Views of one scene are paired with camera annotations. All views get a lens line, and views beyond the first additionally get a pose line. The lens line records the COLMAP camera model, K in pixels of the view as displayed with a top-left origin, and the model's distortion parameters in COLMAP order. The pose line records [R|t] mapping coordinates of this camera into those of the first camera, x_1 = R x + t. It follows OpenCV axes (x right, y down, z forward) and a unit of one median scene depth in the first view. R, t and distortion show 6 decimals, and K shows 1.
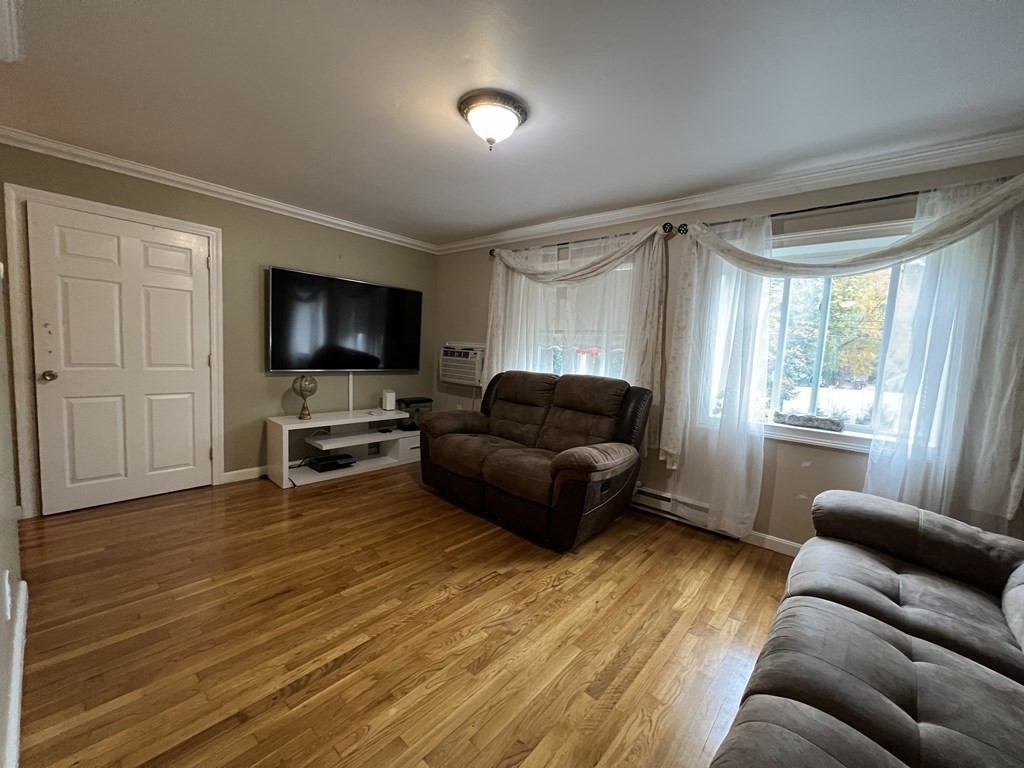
lens RADIAL K [[407.8, 0, 514.0], [0, 407.8, 386.8], [0, 0, 1]] dist [-0.001045, 0.000545]
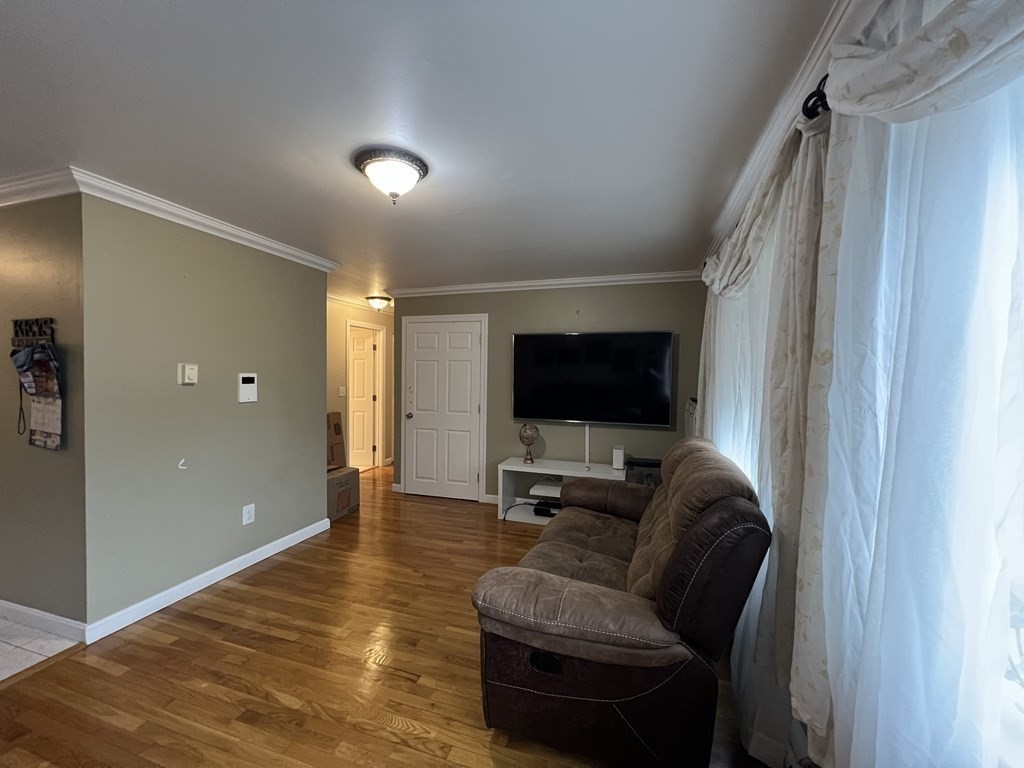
lens RADIAL K [[407.8, 0, 514.0], [0, 407.8, 386.8], [0, 0, 1]] dist [-0.001045, 0.000545]
pose [[0.393400, -0.021474, -0.919117, 0.699569], [-0.077194, 0.995425, -0.056297, -0.087613], [0.916121, 0.093098, 0.389943, 0.693410]]
